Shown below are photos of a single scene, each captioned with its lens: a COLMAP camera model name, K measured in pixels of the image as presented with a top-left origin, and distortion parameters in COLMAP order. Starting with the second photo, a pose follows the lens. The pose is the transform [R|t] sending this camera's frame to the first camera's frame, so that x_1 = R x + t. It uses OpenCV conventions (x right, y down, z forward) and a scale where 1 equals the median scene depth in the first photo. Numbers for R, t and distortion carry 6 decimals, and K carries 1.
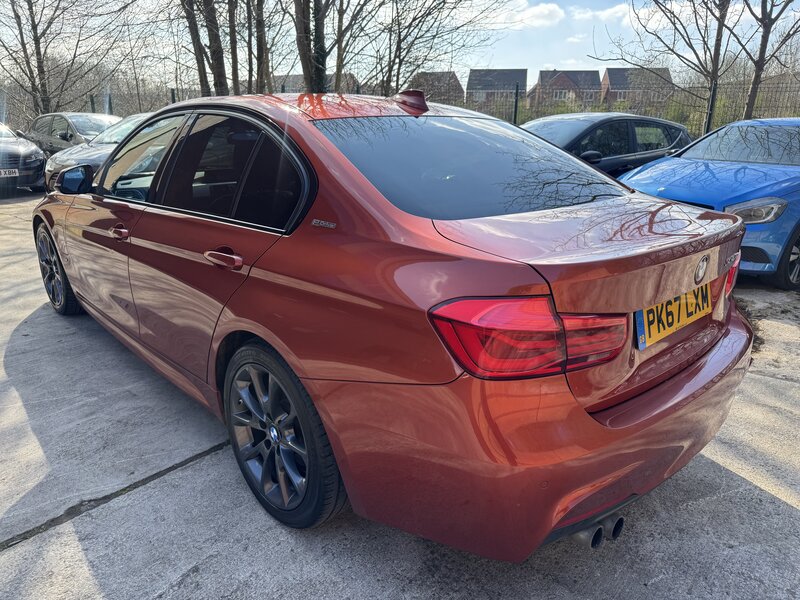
lens RADIAL K [[566.7, 0, 404.7], [0, 566.7, 306.9], [0, 0, 1]] dist [0.000871, -0.001540]
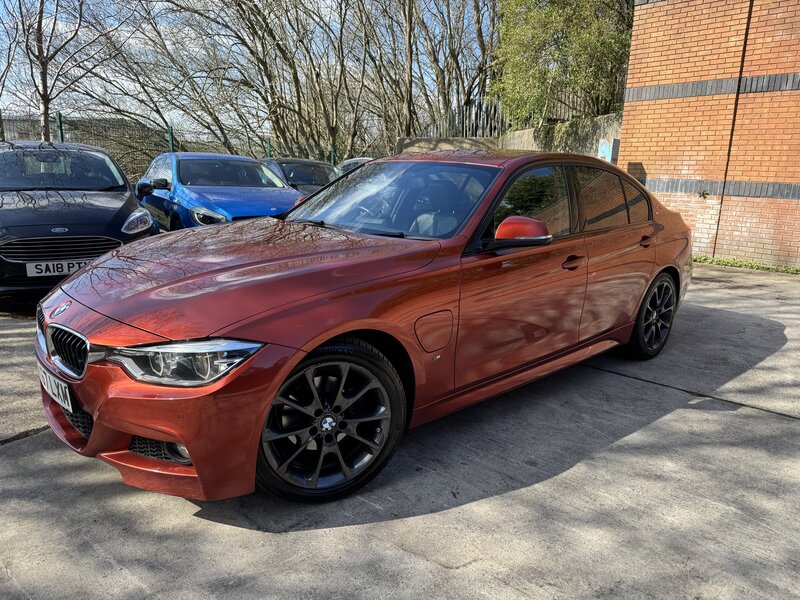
lens RADIAL K [[565.1, 0, 395.8], [0, 565.1, 302.8], [0, 0, 1]] dist [0.030320, -0.033529]
pose [[-0.004856, -0.240025, 0.970755, -1.433948], [0.278229, 0.932110, 0.231862, -0.368408], [-0.960503, 0.271218, 0.062256, 1.116885]]
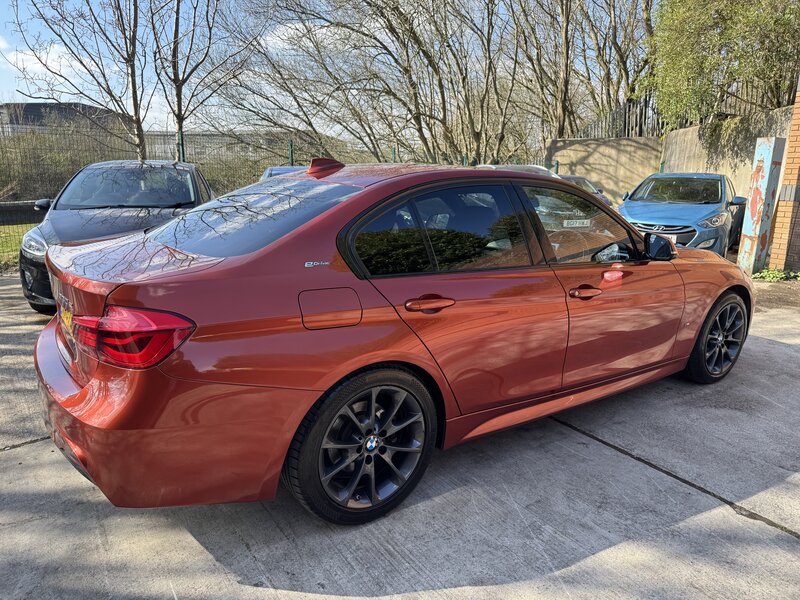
lens RADIAL K [[565.3, 0, 400.8], [0, 565.3, 304.0], [0, 0, 1]] dist [0.022702, -0.025900]
pose [[0.283074, -0.229730, 0.931178, -1.184689], [0.284644, 0.947269, 0.147169, -0.297361], [-0.915886, 0.223395, 0.333539, 0.771295]]
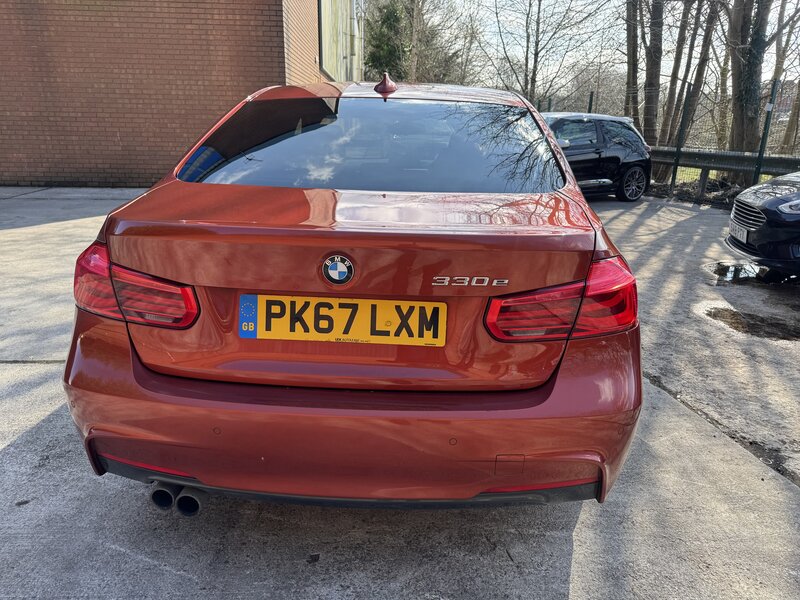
lens RADIAL K [[571.0, 0, 403.3], [0, 571.0, 296.3], [0, 0, 1]] dist [0.003808, -0.006907]
pose [[0.683693, 0.216703, -0.696853, 0.622473], [-0.236445, 0.969163, 0.069404, -0.058440], [0.690404, 0.117316, 0.713848, 0.254434]]
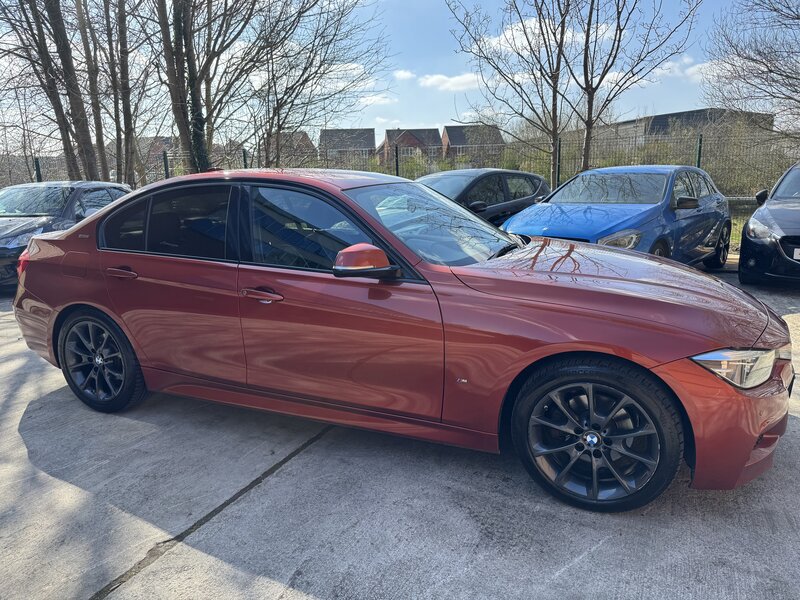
lens RADIAL K [[560.9, 0, 401.5], [0, 560.9, 302.9], [0, 0, 1]] dist [0.042352, -0.048714]
pose [[0.968634, -0.091679, 0.230960, -0.218805], [0.113626, 0.990003, -0.083564, 0.022473], [-0.220990, 0.107186, 0.969368, -0.126497]]
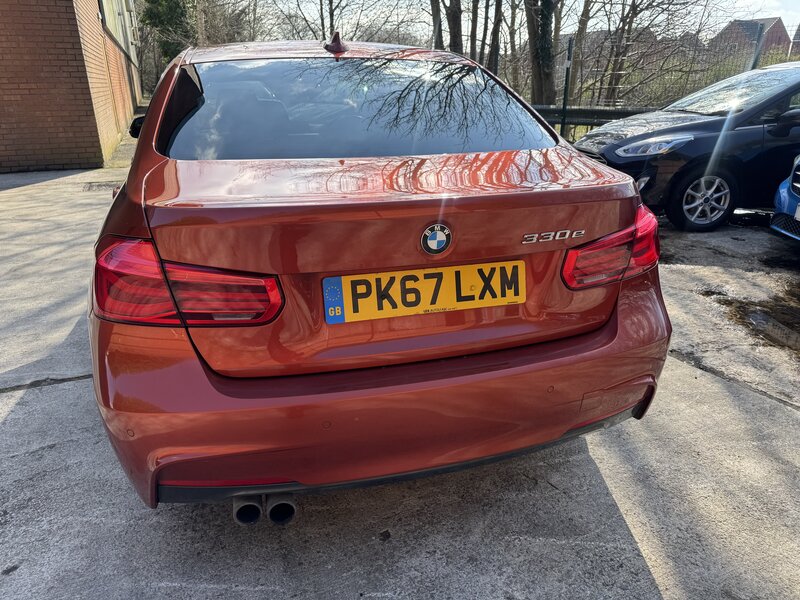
lens RADIAL K [[568.4, 0, 401.7], [0, 568.4, 298.9], [0, 0, 1]] dist [0.025630, -0.029681]
pose [[0.889147, 0.146535, -0.433525, 0.446988], [-0.126836, 0.989144, 0.074202, -0.020033], [0.439692, -0.010990, 0.898081, 0.133753]]
